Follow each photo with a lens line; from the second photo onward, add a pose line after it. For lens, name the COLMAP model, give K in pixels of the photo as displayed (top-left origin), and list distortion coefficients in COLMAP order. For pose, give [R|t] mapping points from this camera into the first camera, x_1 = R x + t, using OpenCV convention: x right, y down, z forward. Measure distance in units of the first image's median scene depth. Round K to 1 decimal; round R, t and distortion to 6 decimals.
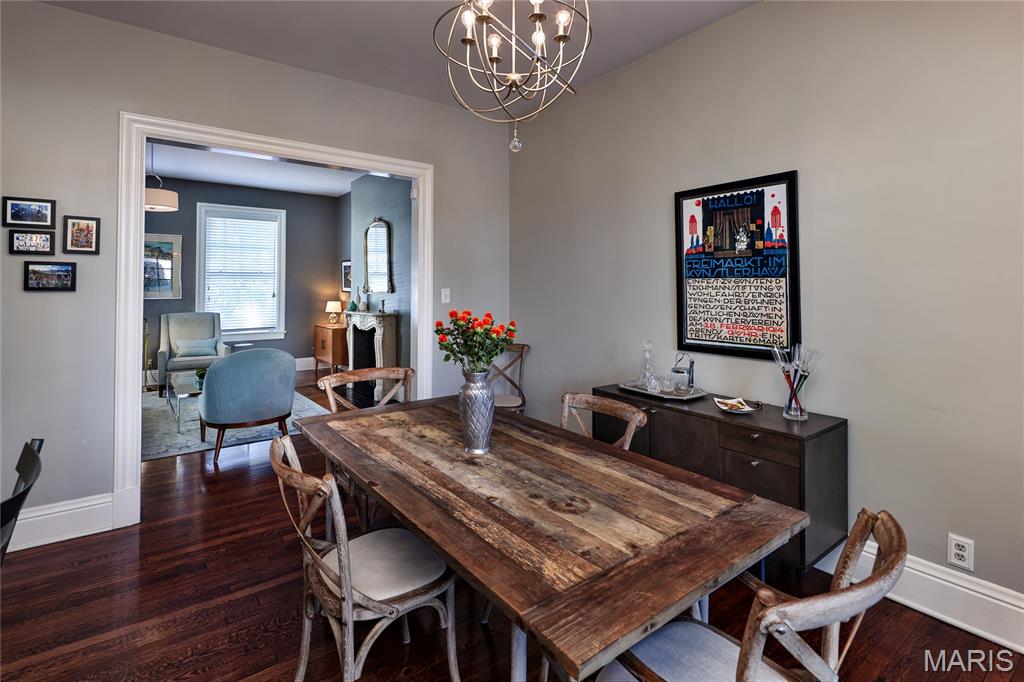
lens RADIAL K [[485.3, 0, 509.8], [0, 485.3, 336.2], [0, 0, 1]] dist [-0.008907, -0.000629]
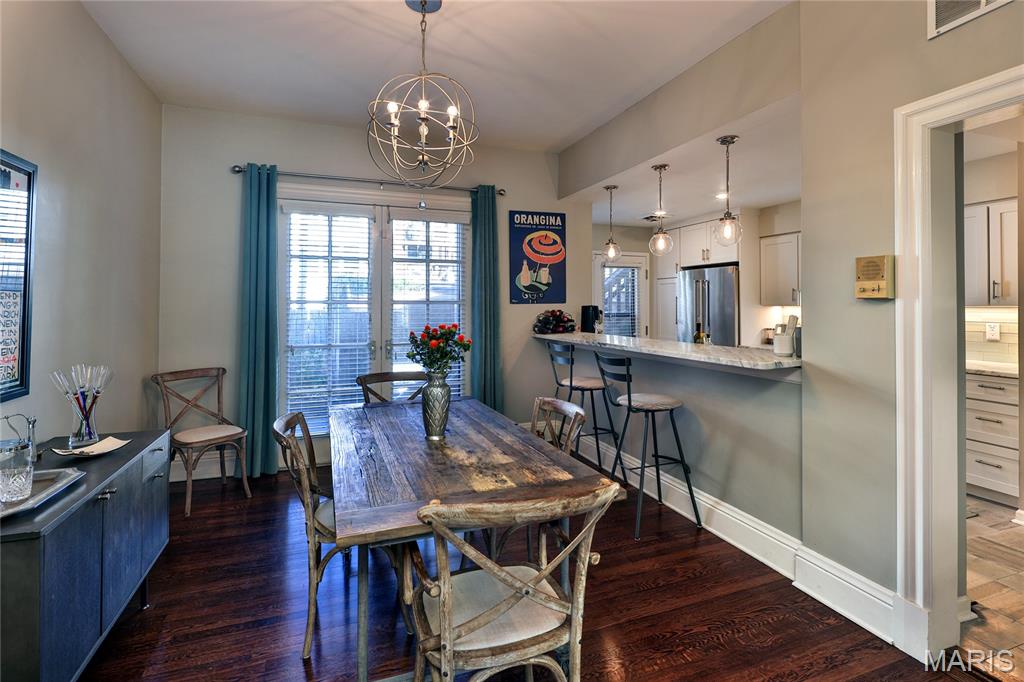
lens RADIAL K [[485.3, 0, 515.0], [0, 485.3, 307.4], [0, 0, 1]] dist [-0.008907, -0.000629]
pose [[-0.962671, 0.001950, 0.270667, -0.417955], [0.026795, 0.995748, 0.088130, -0.137912], [-0.269345, 0.092093, -0.958630, 1.471771]]
